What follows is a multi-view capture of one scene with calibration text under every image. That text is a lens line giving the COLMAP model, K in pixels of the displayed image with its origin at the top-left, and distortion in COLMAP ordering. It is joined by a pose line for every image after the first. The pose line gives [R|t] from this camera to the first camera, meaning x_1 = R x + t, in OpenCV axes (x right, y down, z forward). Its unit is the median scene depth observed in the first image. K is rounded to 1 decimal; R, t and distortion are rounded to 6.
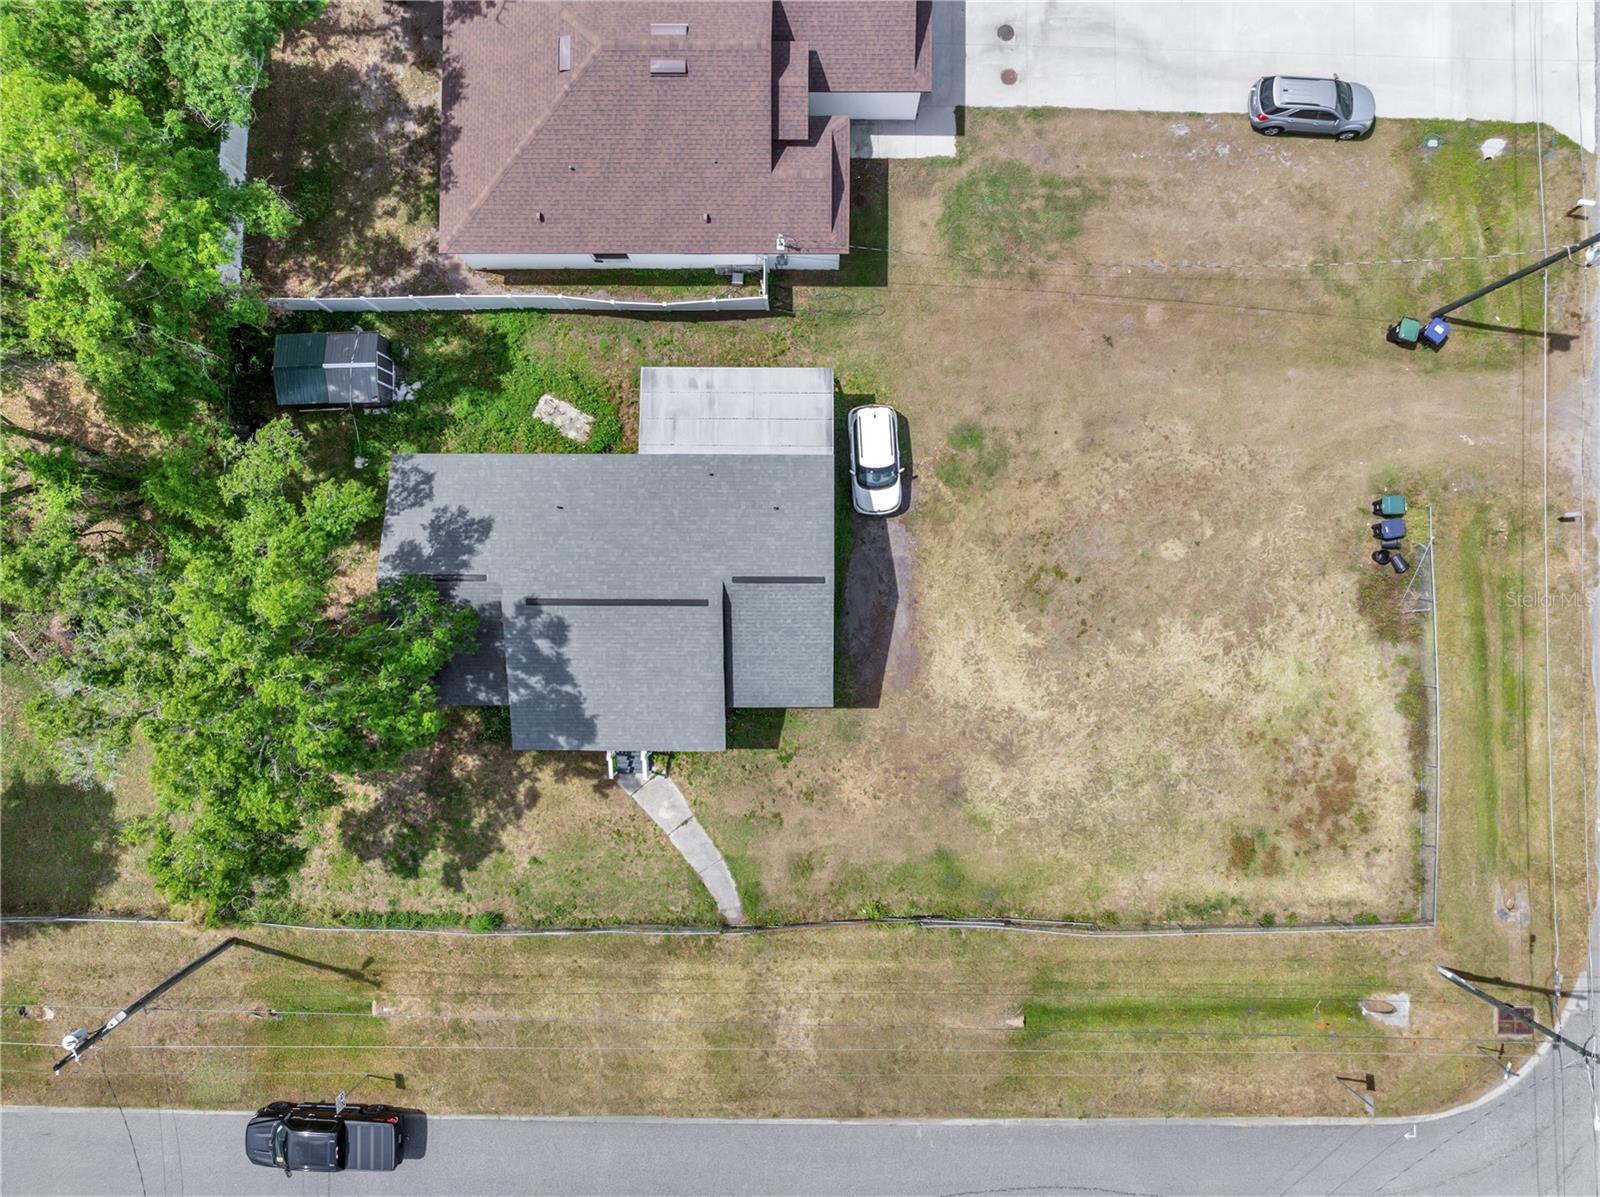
lens RADIAL K [[1122.4, 0, 800.0], [0, 1122.4, 598.5], [0, 0, 1]] dist [-0.039905, 0.003362]
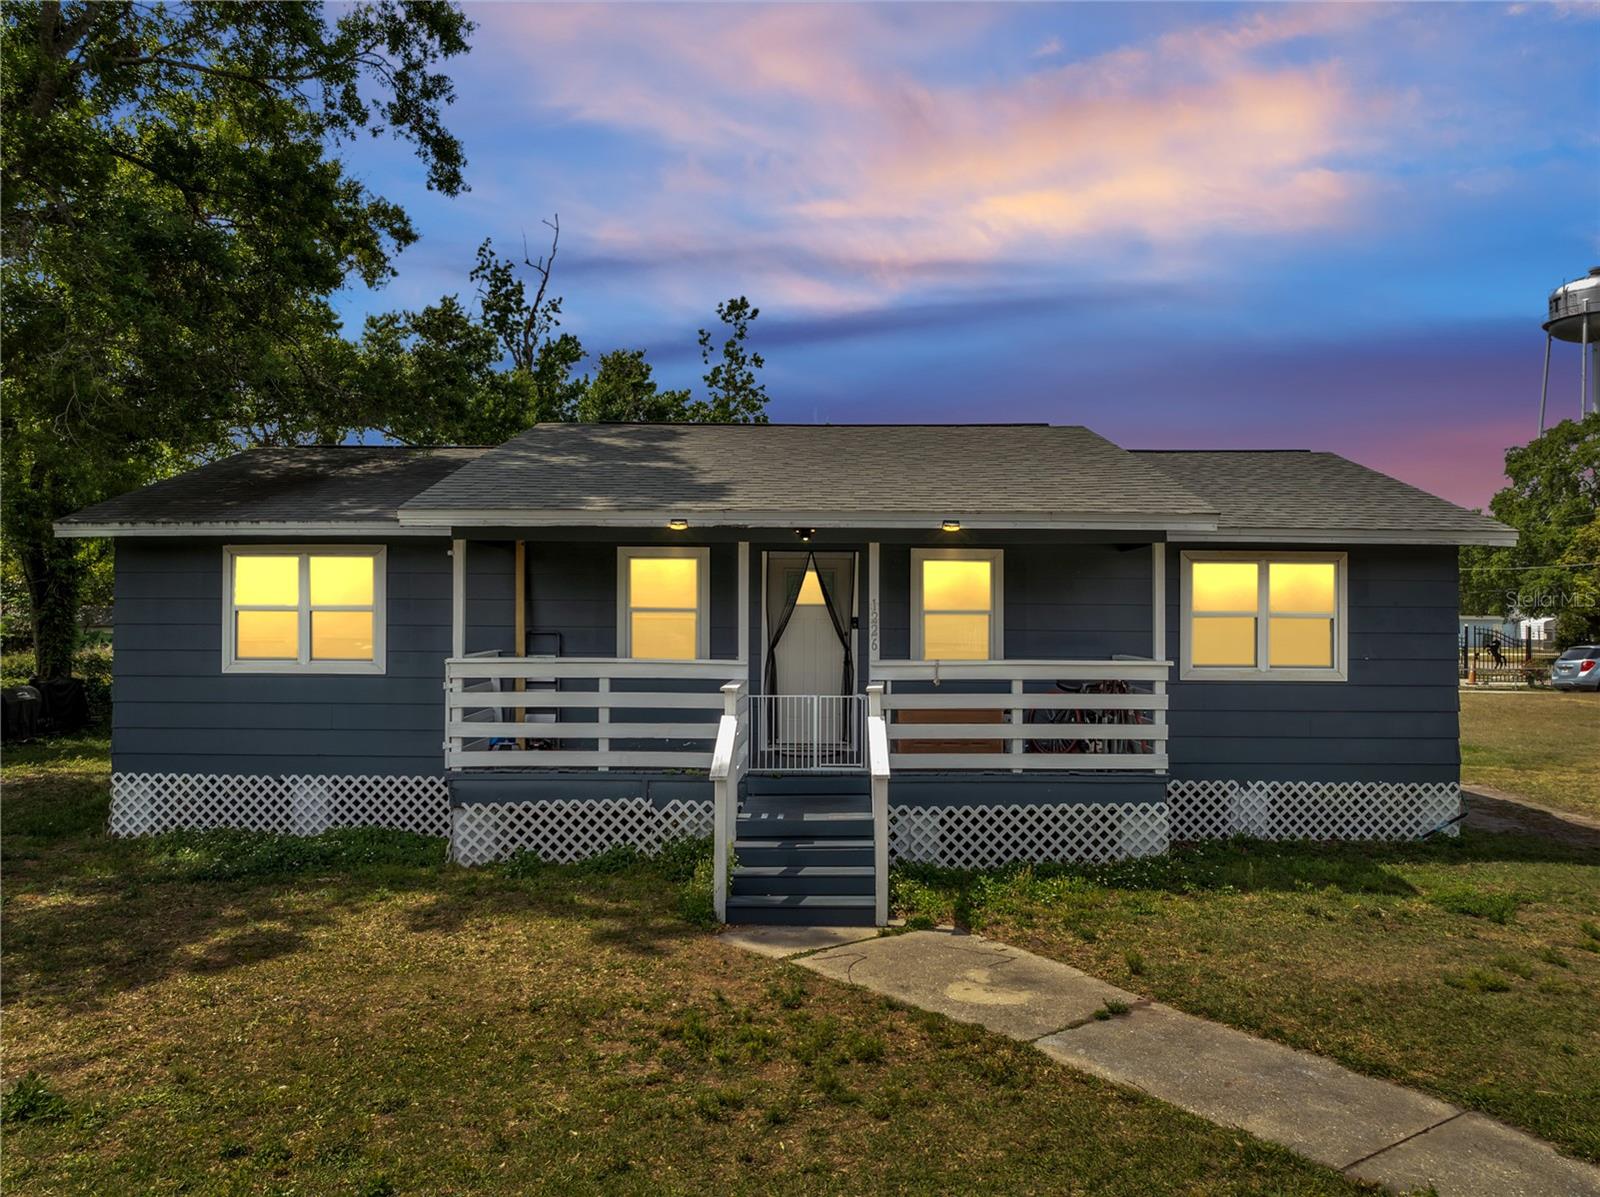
lens RADIAL K [[1122.4, 0, 800.0], [0, 1122.4, 598.5], [0, 0, 1]] dist [-0.039905, 0.003362]
pose [[0.999828, 0.016335, -0.008778, -0.147745], [-0.008613, -0.010117, -0.999912, 0.362852], [-0.016423, 0.999815, -0.009975, 0.943462]]
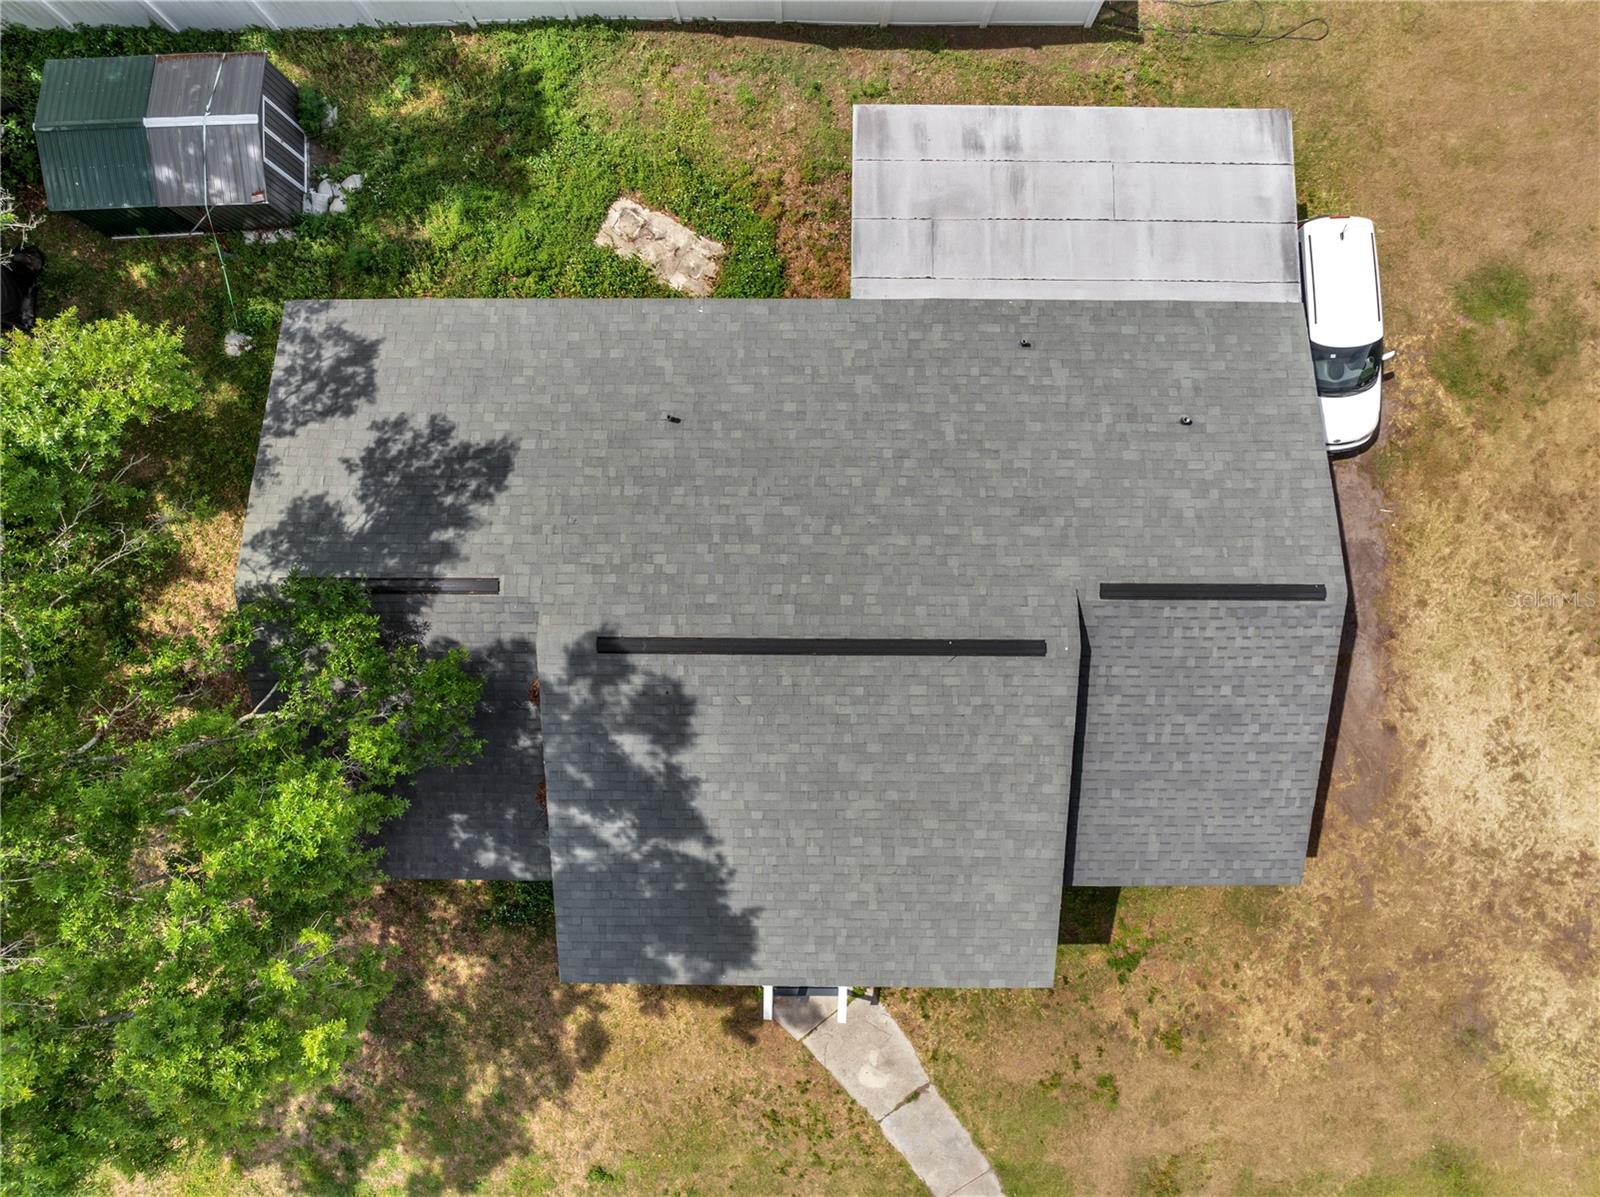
lens RADIAL K [[1122.4, 0, 800.0], [0, 1122.4, 598.5], [0, 0, 1]] dist [-0.039905, 0.003362]
pose [[0.999990, 0.001327, -0.004214, -0.149565], [-0.001325, 0.999999, 0.000363, -0.012553], [0.004215, -0.000357, 0.999991, 0.525570]]
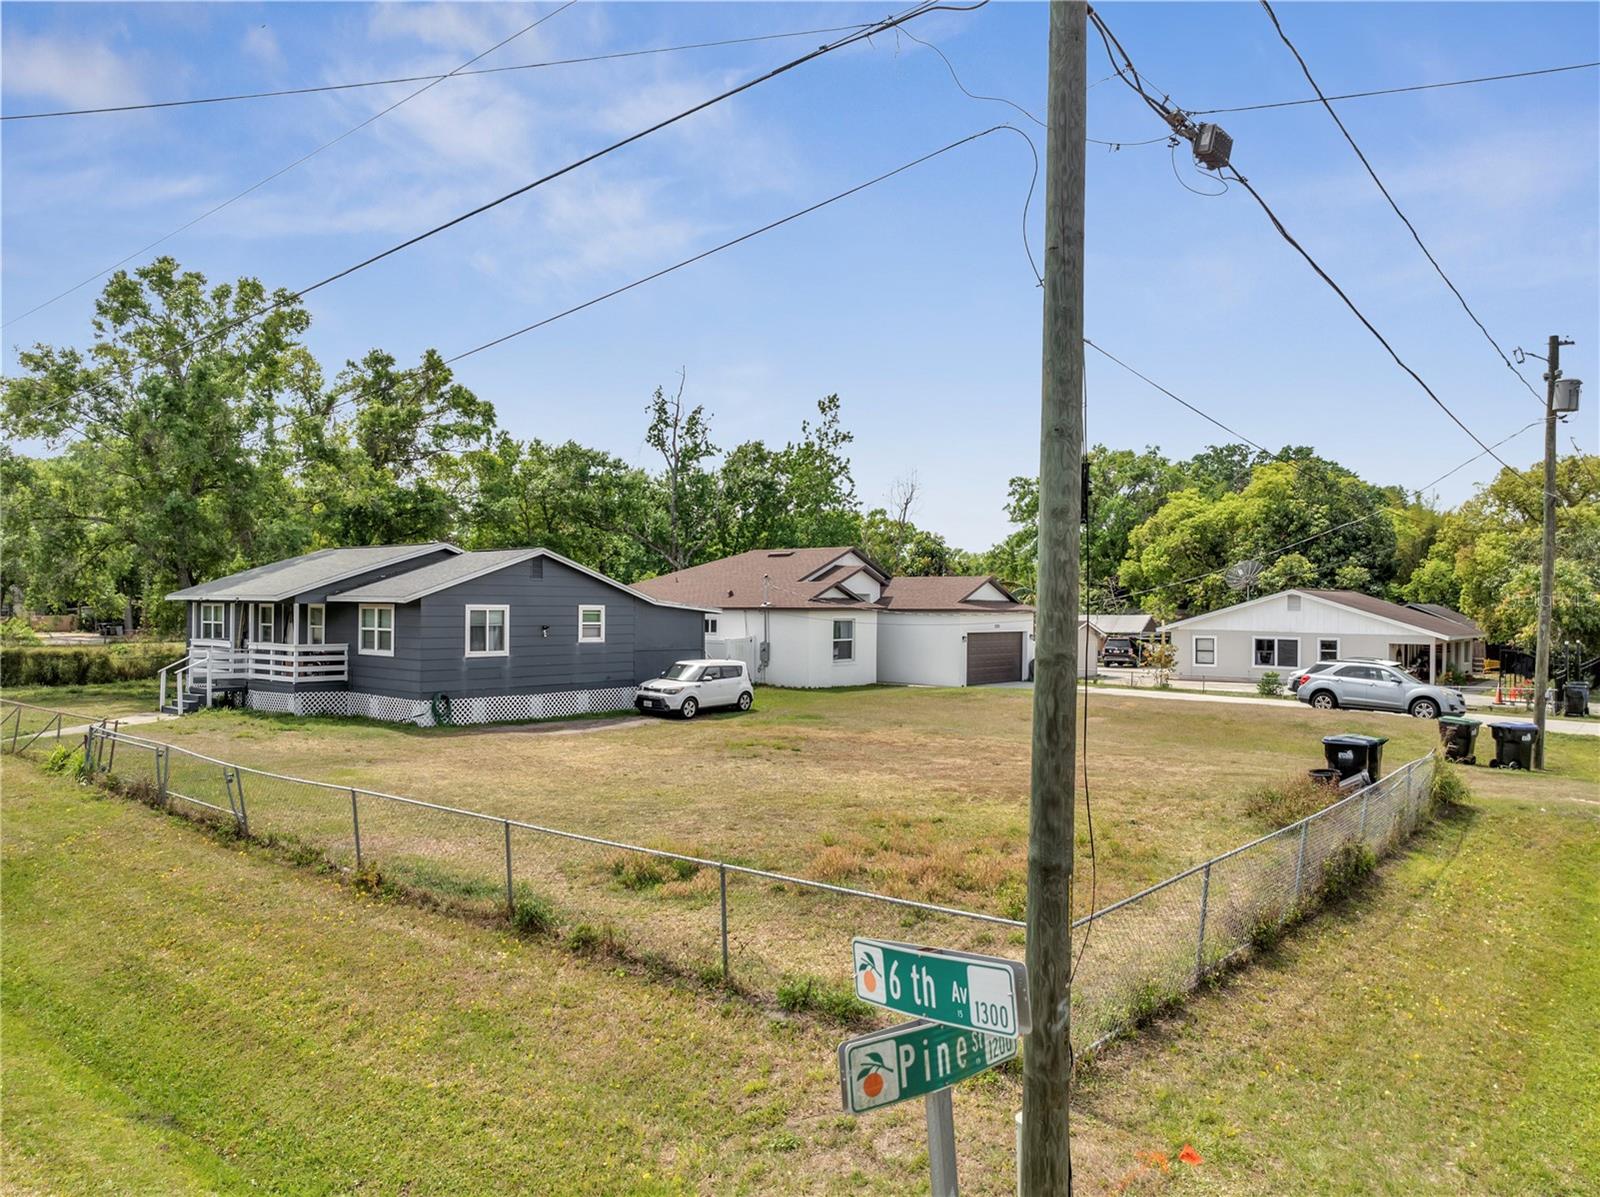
lens RADIAL K [[1122.4, 0, 800.0], [0, 1122.4, 598.5], [0, 0, 1]] dist [-0.039905, 0.003362]
pose [[0.773739, 0.012475, -0.633381, 0.641138], [-0.633319, -0.008913, -0.773839, 0.461146], [-0.015299, 0.999882, 0.001005, 0.918190]]
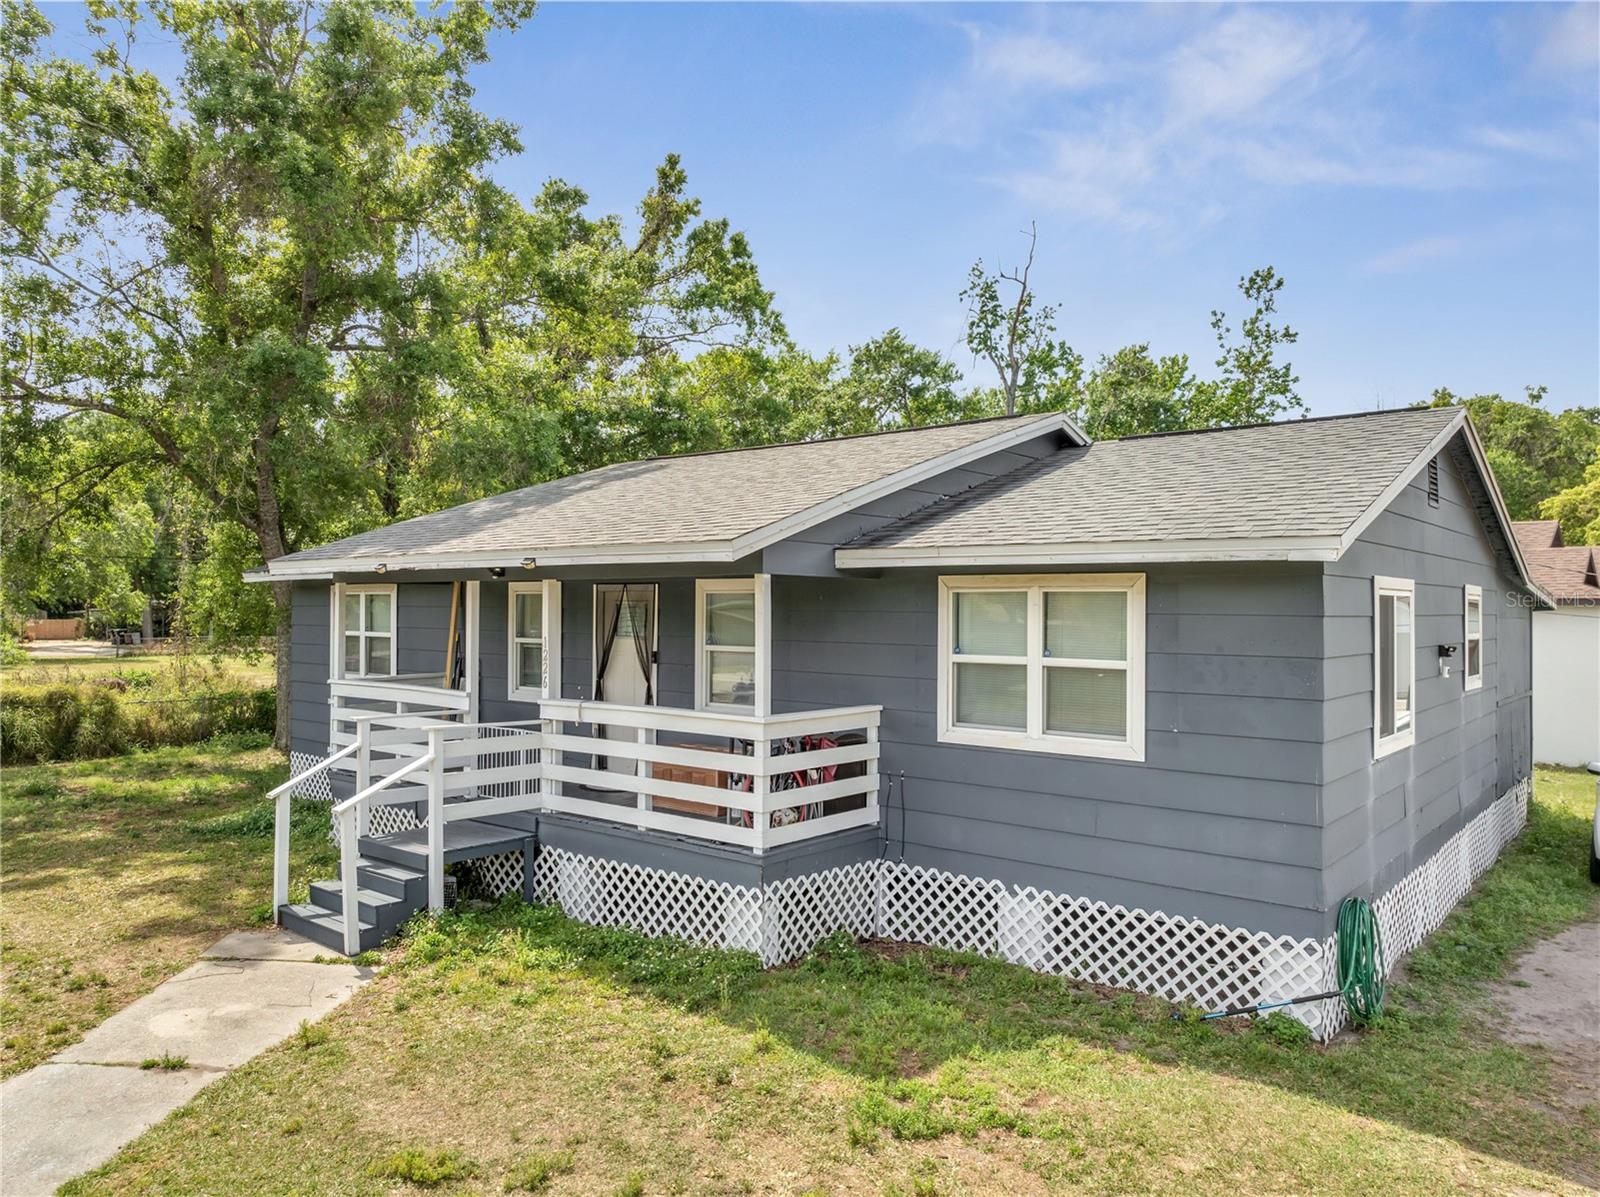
lens RADIAL K [[1122.4, 0, 800.0], [0, 1122.4, 598.5], [0, 0, 1]] dist [-0.039905, 0.003362]
pose [[0.767023, 0.008994, -0.641557, 0.070472], [-0.641488, -0.009528, -0.767074, 0.264969], [-0.013012, 0.999914, -0.001539, 0.932045]]
